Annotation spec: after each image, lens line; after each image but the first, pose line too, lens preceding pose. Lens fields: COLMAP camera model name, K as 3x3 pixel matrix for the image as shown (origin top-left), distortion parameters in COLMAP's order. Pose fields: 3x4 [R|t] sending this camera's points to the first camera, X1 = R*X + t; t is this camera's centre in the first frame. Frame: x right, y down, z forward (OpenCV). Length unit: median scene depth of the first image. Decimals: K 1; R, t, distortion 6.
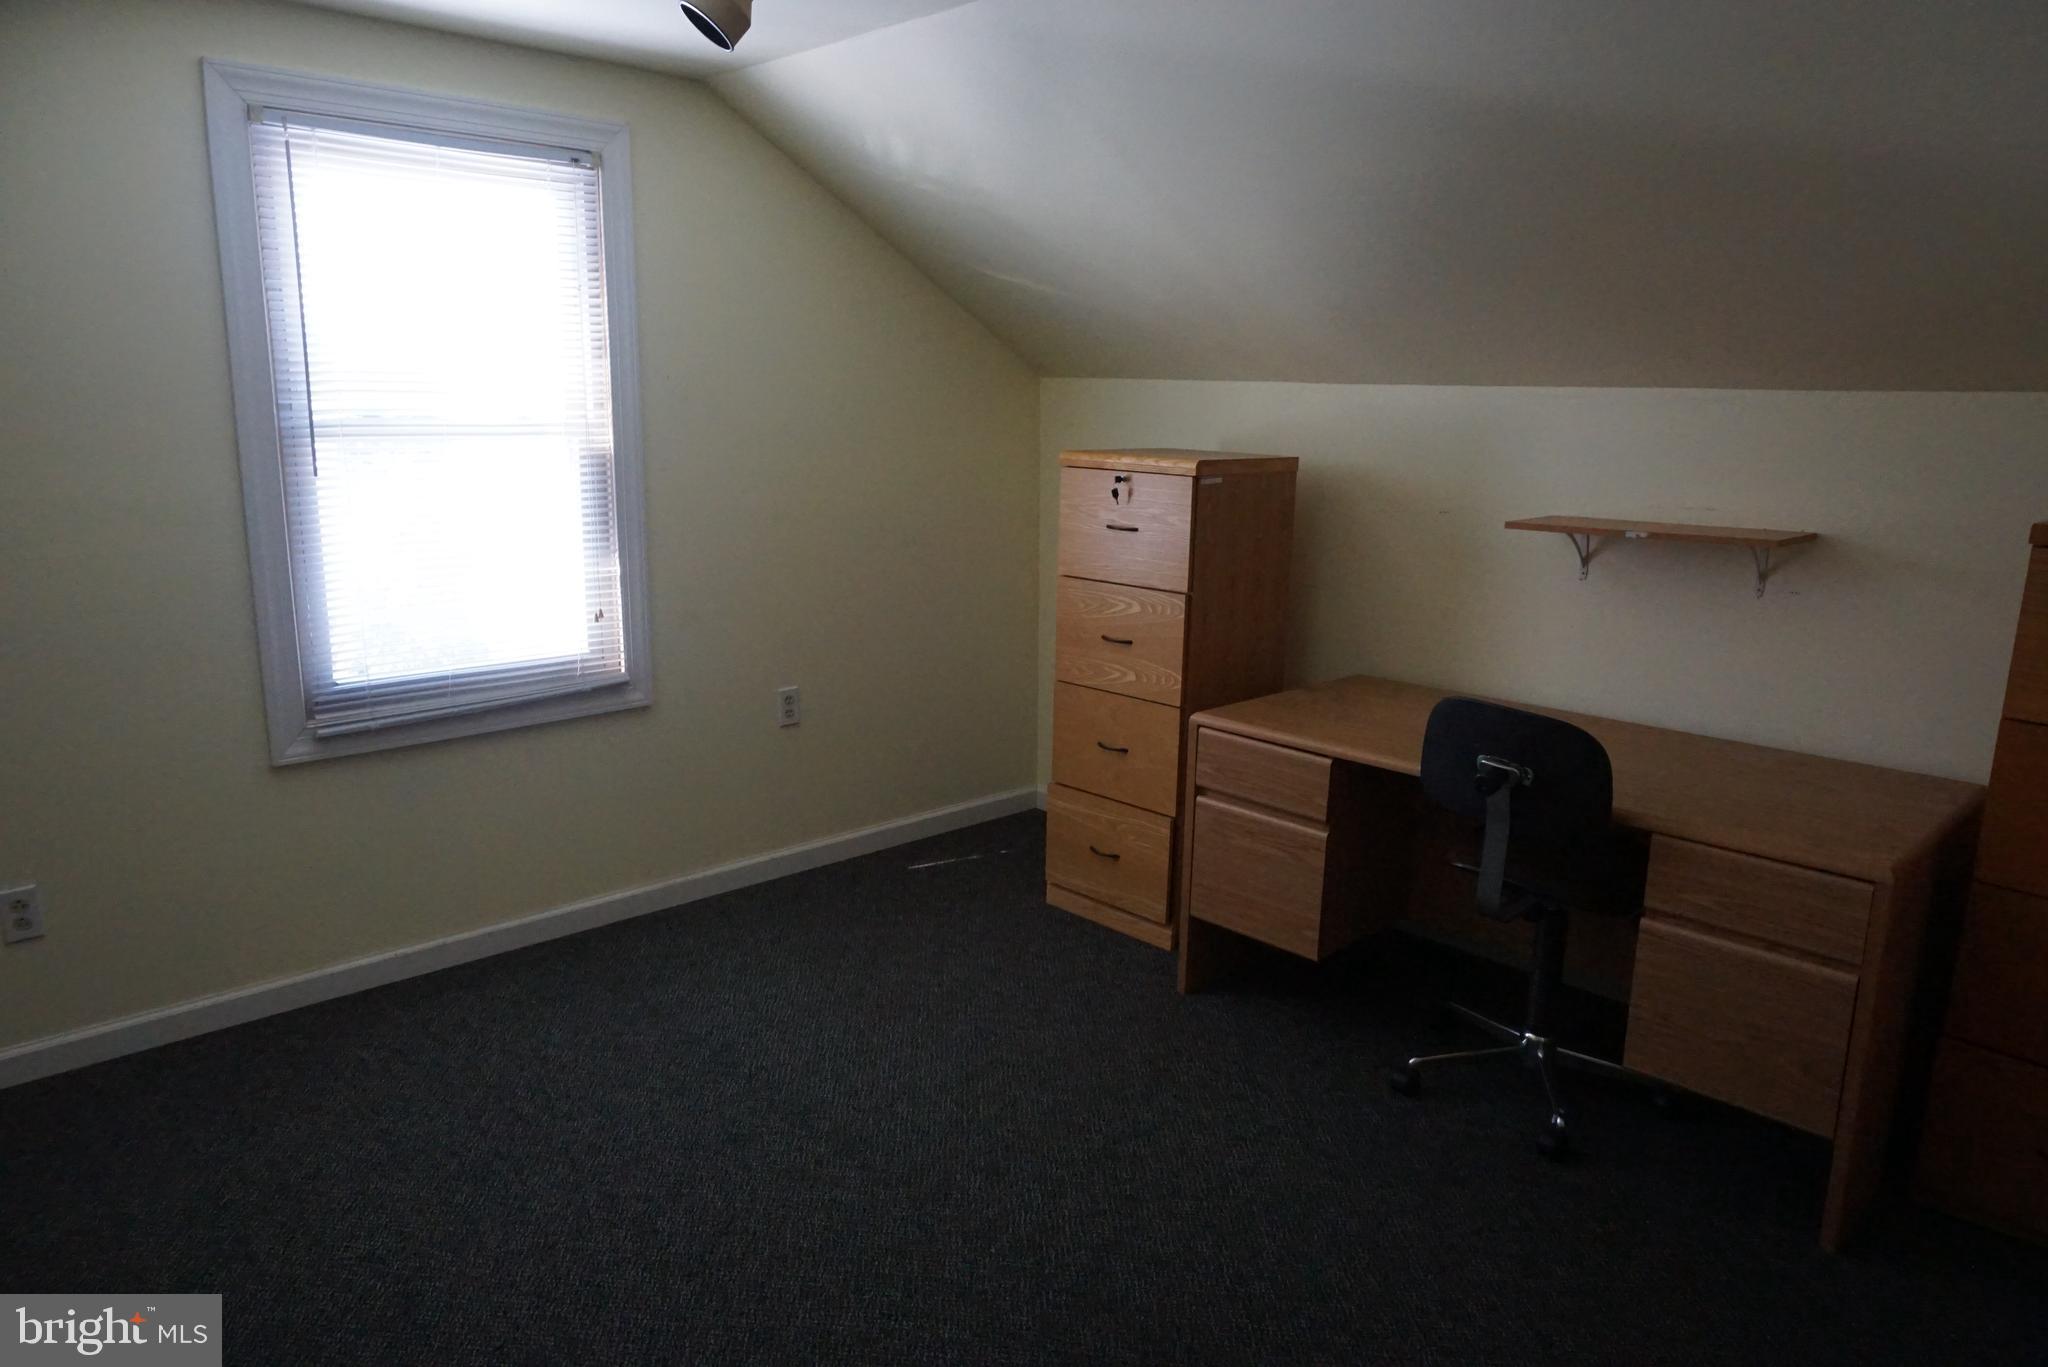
lens RADIAL K [[1380.0, 0, 1028.0], [0, 1380.0, 694.2], [0, 0, 1]] dist [-0.036355, 0.035709]
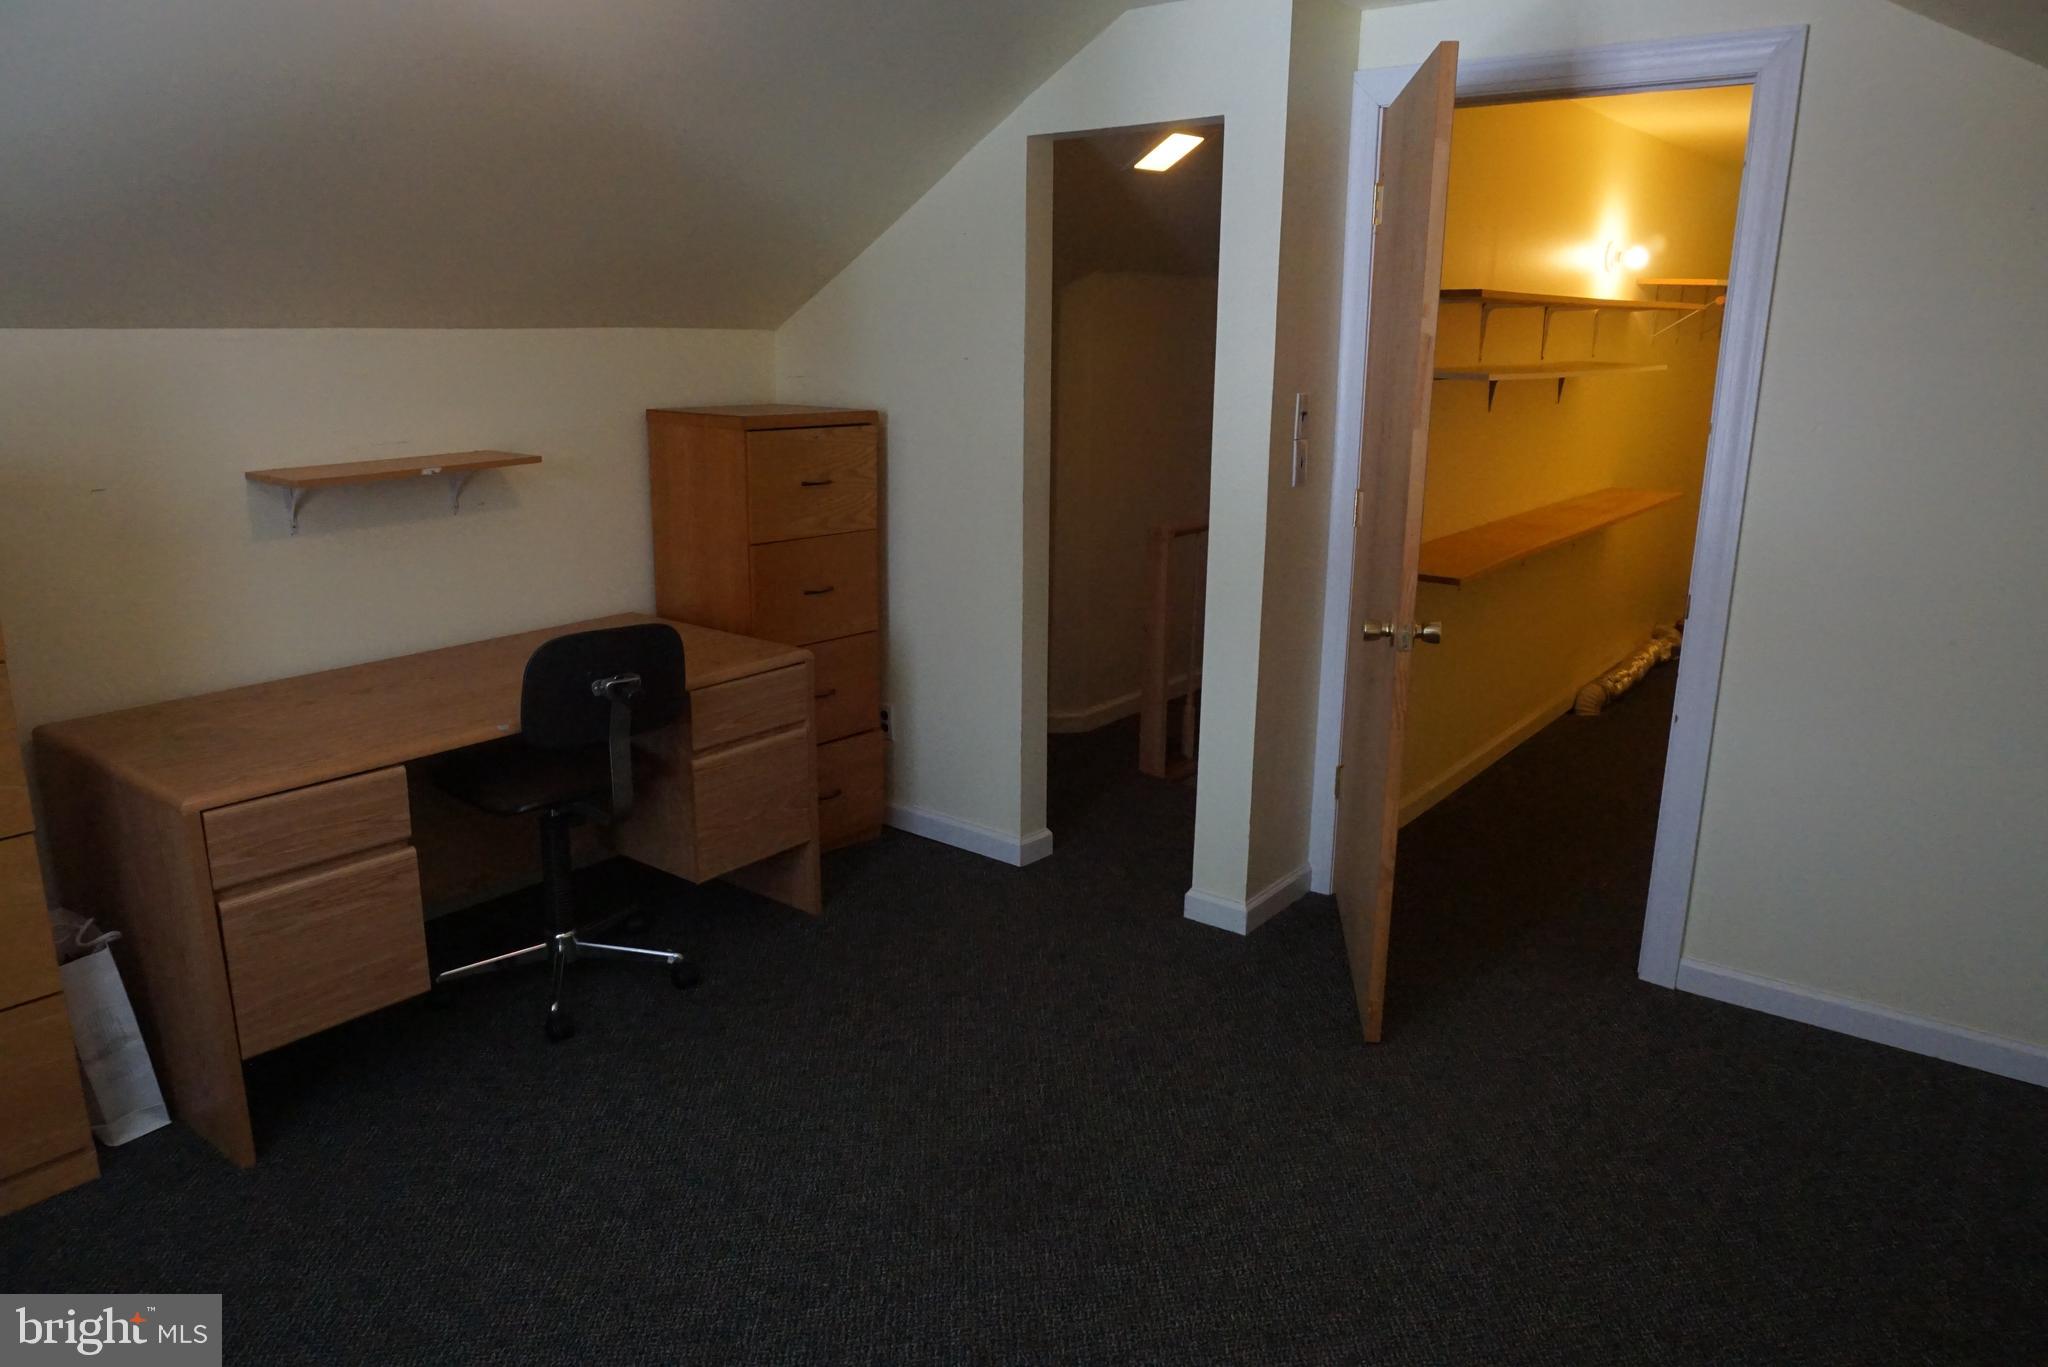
lens RADIAL K [[1380.0, 0, 1020.5], [0, 1380.0, 685.3], [0, 0, 1]] dist [-0.036355, 0.035709]
pose [[-0.119177, -0.266514, 0.956435, -0.580853], [0.215373, 0.933424, 0.286938, -0.148652], [-0.969232, 0.240187, -0.053843, 0.586282]]
